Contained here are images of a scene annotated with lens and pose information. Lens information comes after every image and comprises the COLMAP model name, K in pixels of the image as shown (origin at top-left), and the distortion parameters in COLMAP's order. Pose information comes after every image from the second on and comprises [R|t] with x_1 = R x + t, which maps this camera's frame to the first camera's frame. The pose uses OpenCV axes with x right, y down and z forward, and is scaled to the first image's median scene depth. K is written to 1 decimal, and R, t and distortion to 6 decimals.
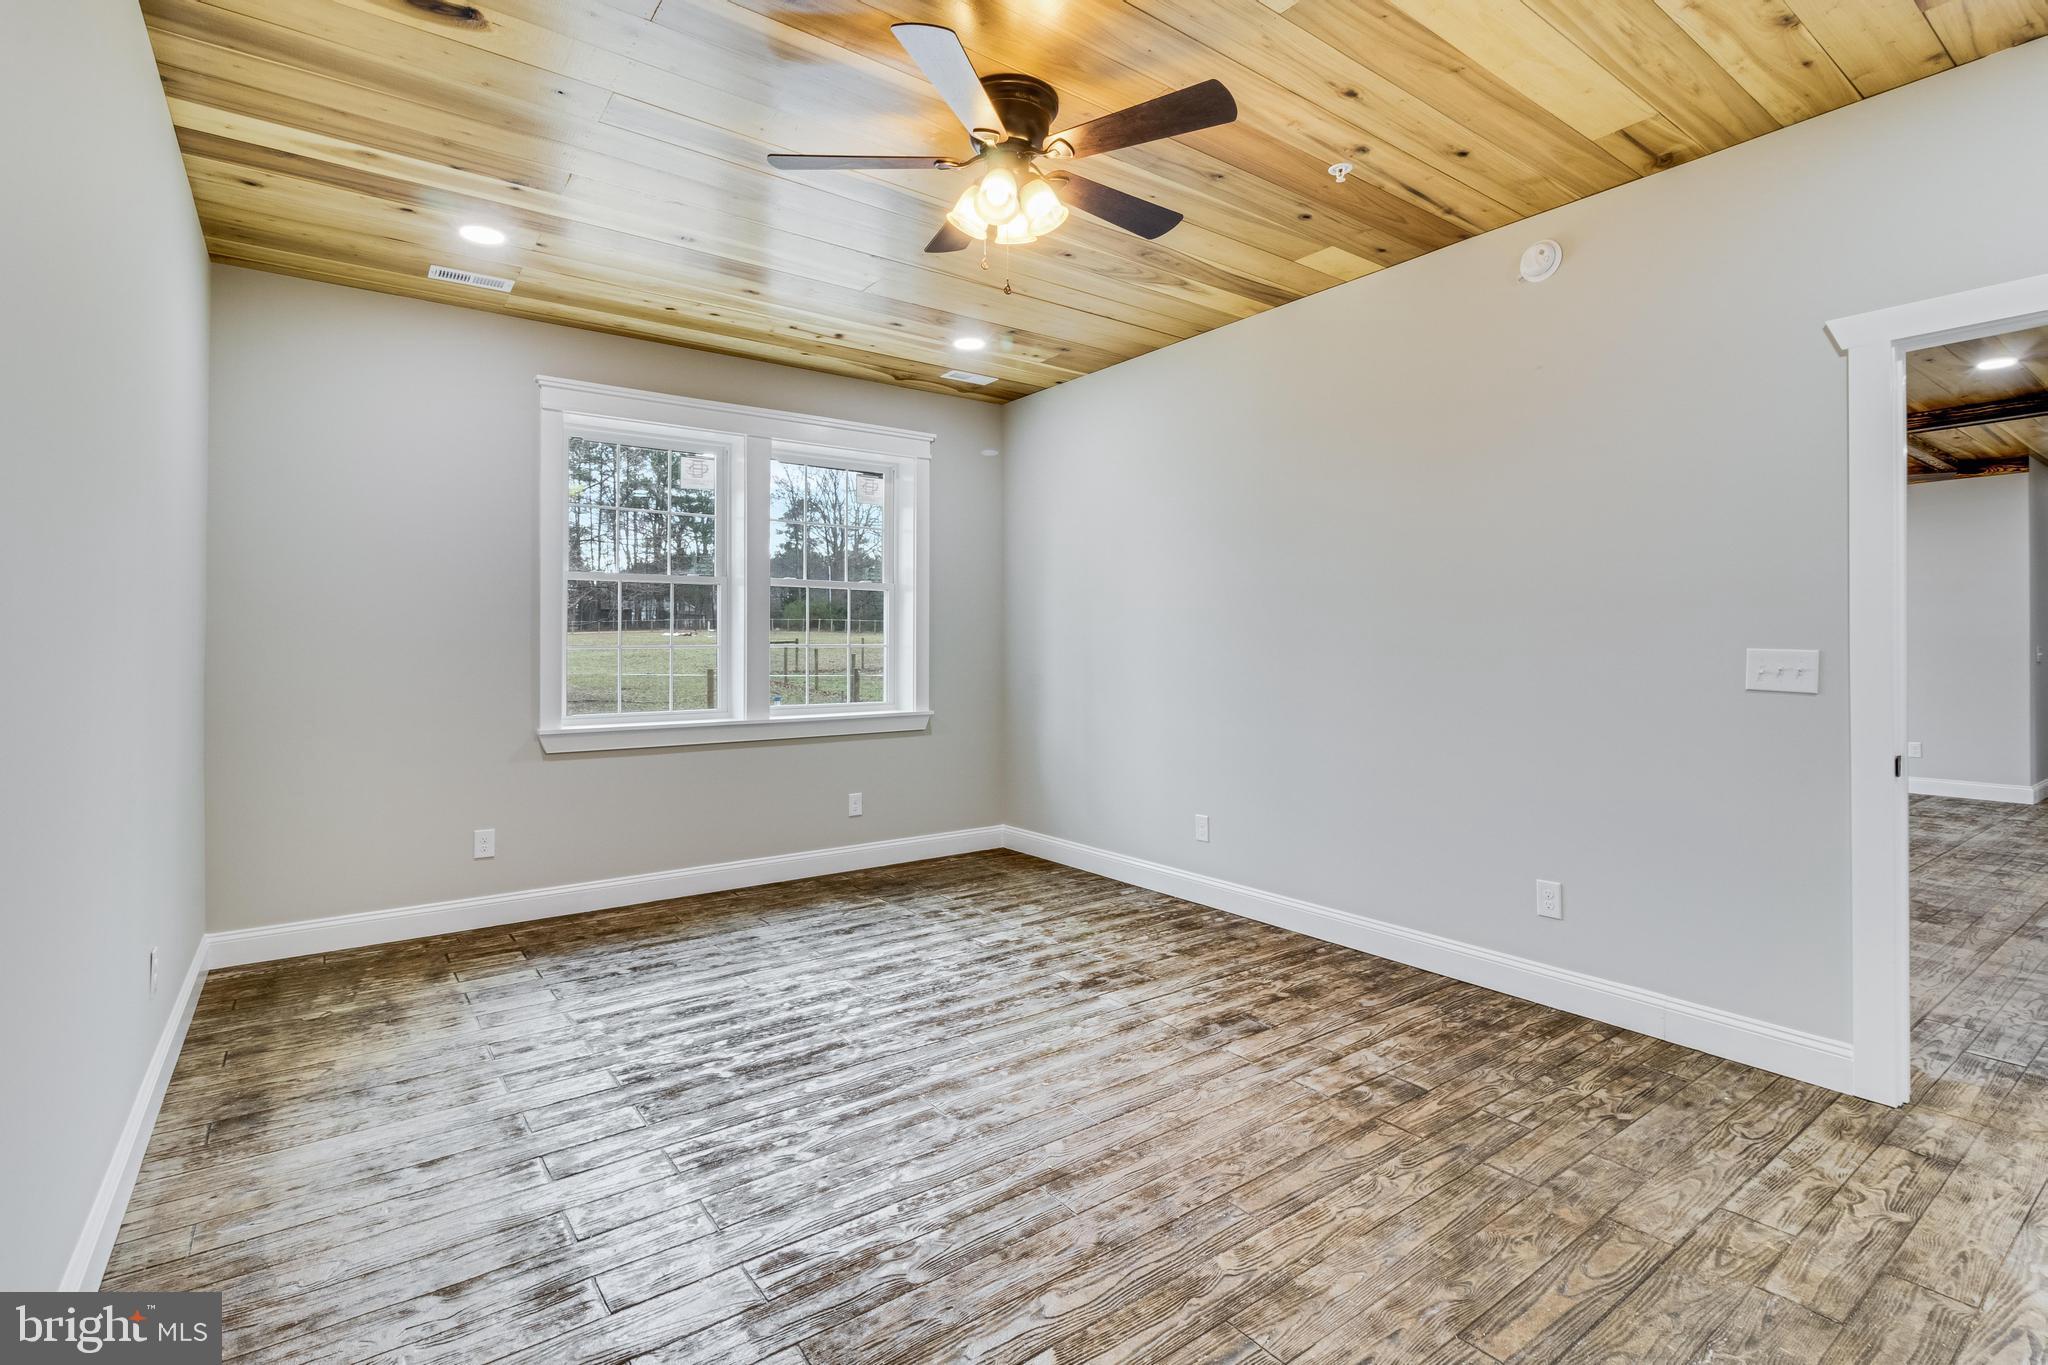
lens RADIAL K [[965.0, 0, 1026.9], [0, 965.0, 673.7], [0, 0, 1]] dist [-0.005459, -0.000633]
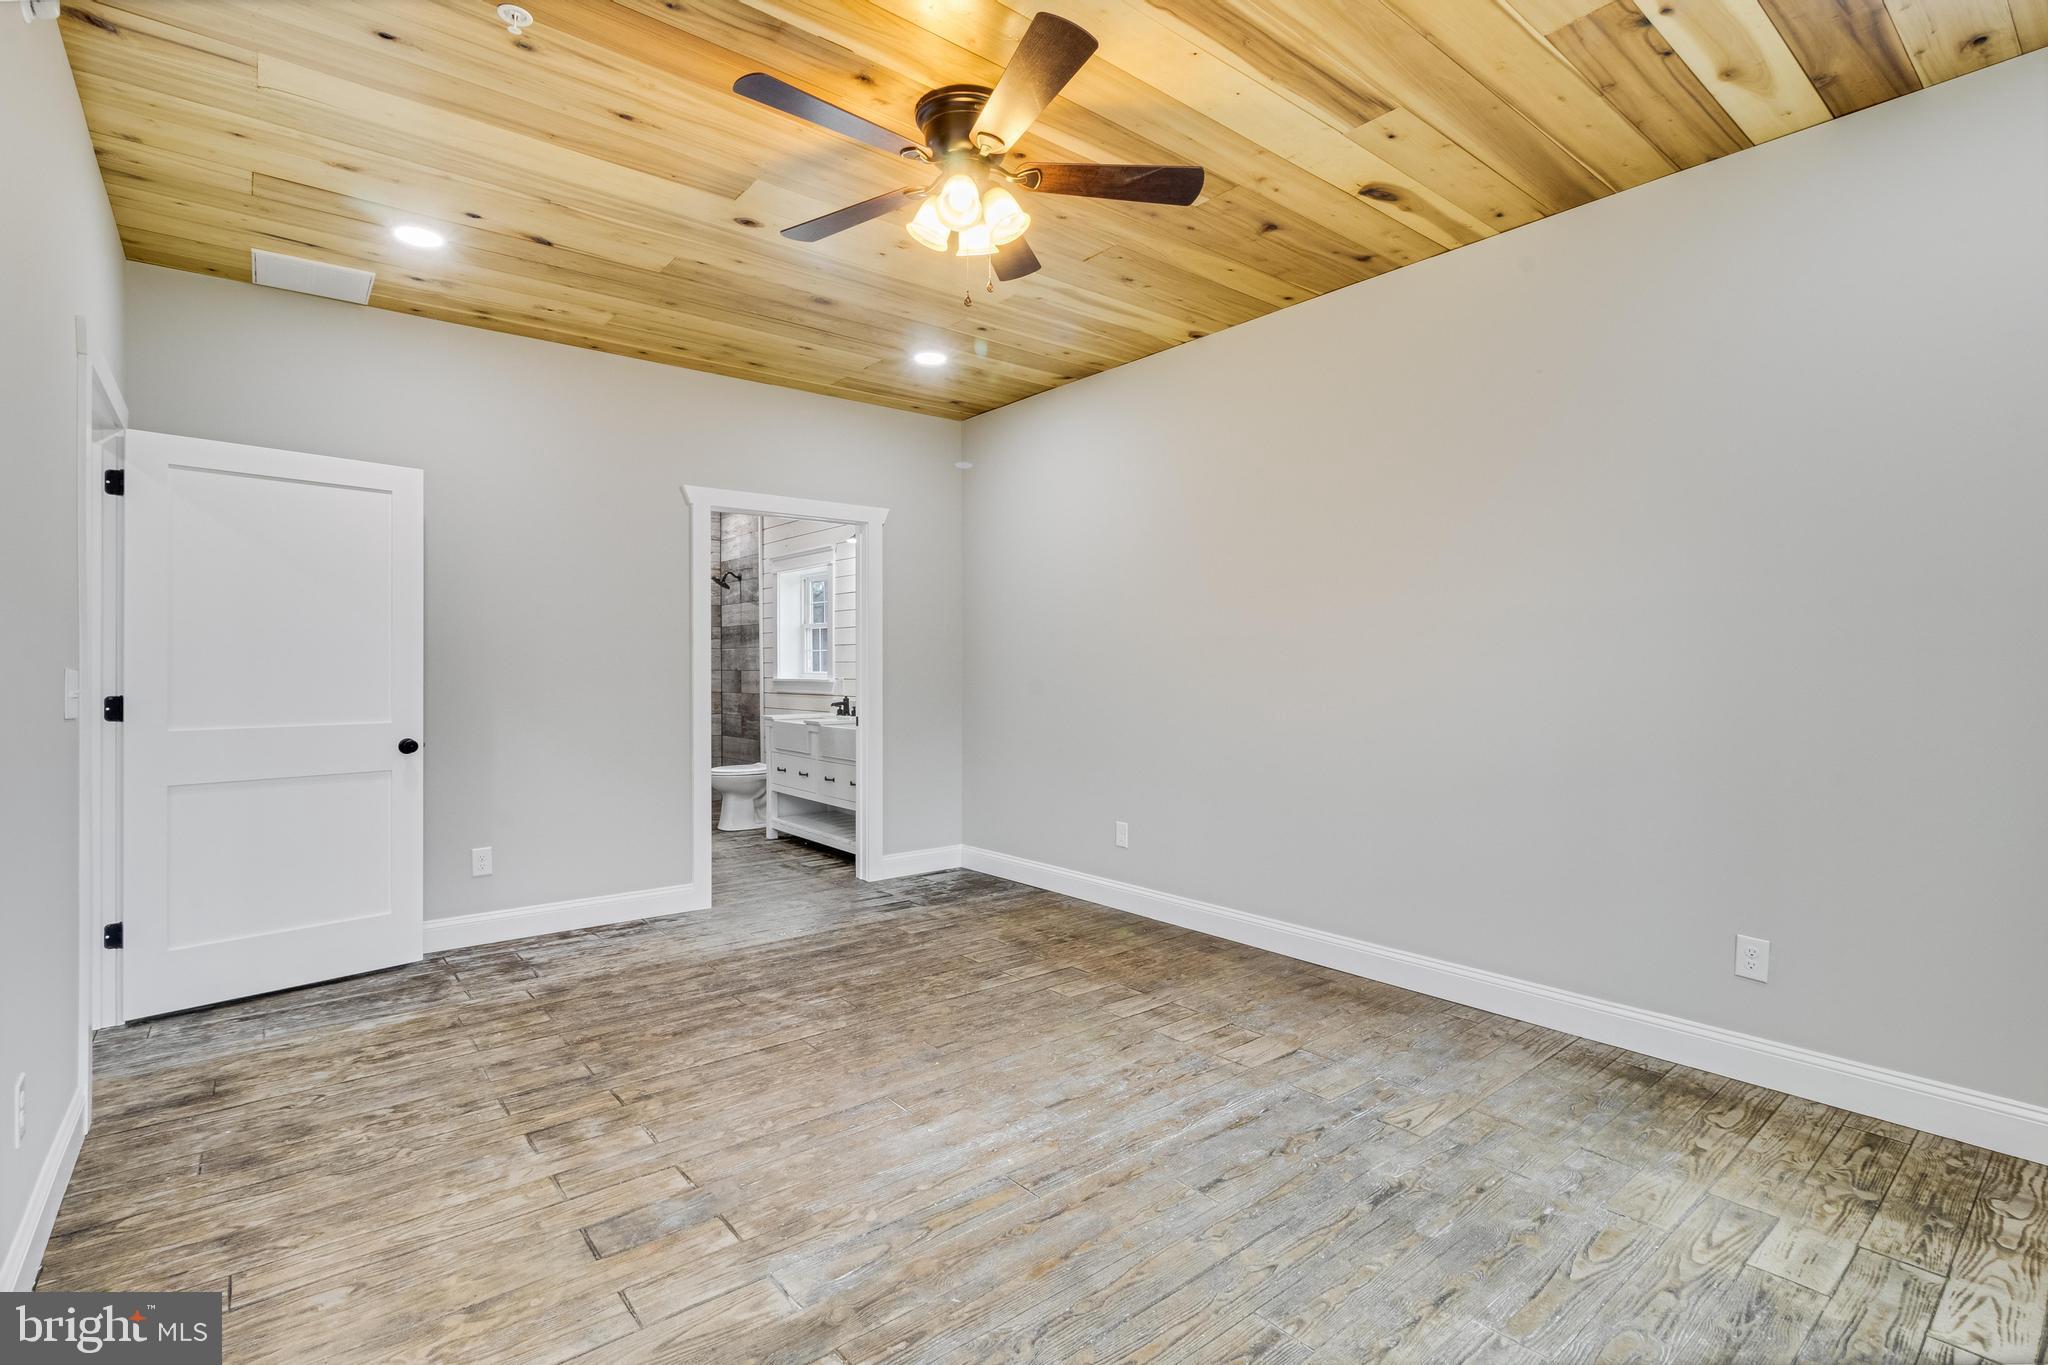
lens RADIAL K [[959.4, 0, 1033.7], [0, 959.4, 665.5], [0, 0, 1]] dist [-0.001772, -0.000549]
pose [[-0.998156, 0.001868, -0.060676, -0.023329], [0.000433, 0.999720, 0.023647, -0.045900], [0.060703, 0.023577, -0.997877, 1.852147]]
